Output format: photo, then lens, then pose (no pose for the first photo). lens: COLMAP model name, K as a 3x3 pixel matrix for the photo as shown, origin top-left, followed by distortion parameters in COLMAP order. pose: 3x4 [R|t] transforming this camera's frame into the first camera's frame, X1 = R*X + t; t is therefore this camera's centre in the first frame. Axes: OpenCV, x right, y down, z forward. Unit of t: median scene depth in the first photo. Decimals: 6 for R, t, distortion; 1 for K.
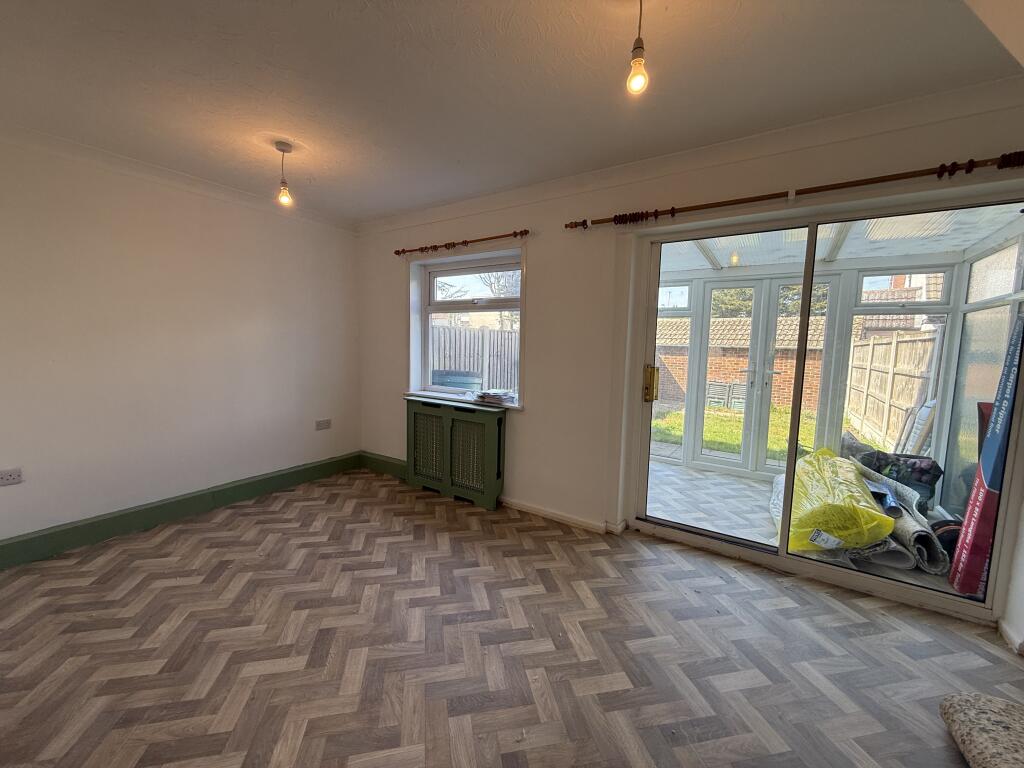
lens RADIAL K [[408.2, 0, 508.2], [0, 408.2, 384.1], [0, 0, 1]] dist [-0.002396, 0.001462]
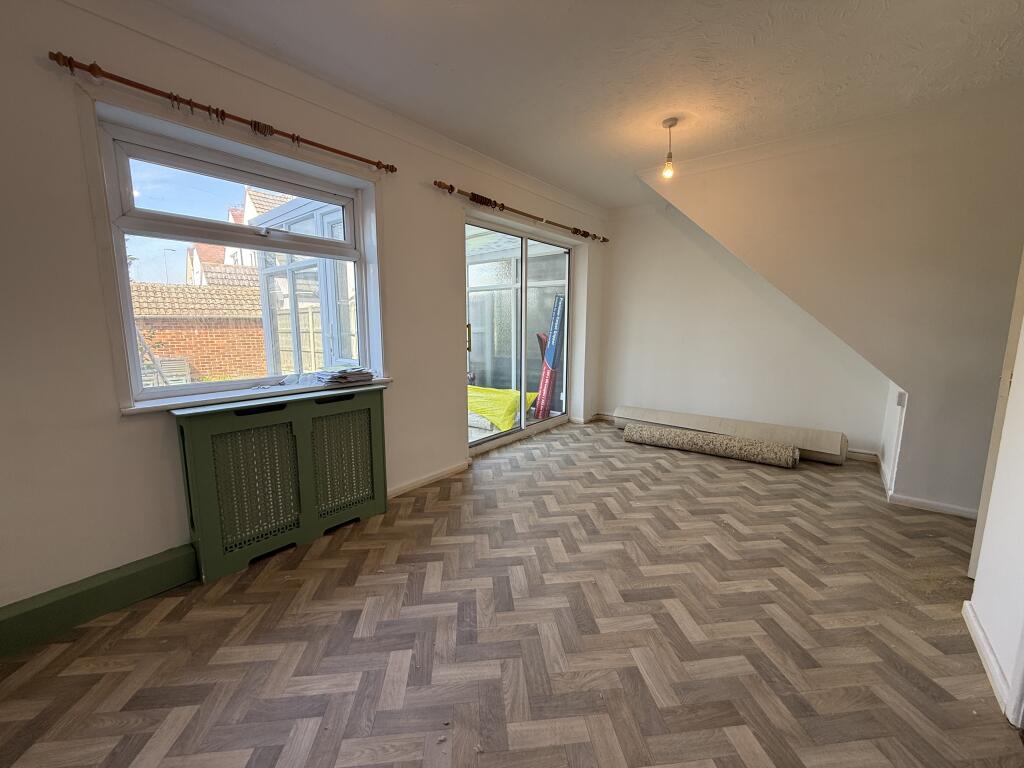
lens RADIAL K [[408.2, 0, 511.1], [0, 408.2, 382.9], [0, 0, 1]] dist [-0.002396, 0.001462]
pose [[0.095242, -0.167236, 0.981306, -1.083257], [0.105386, 0.981941, 0.157116, -0.056726], [-0.989860, 0.088451, 0.111147, 0.908551]]
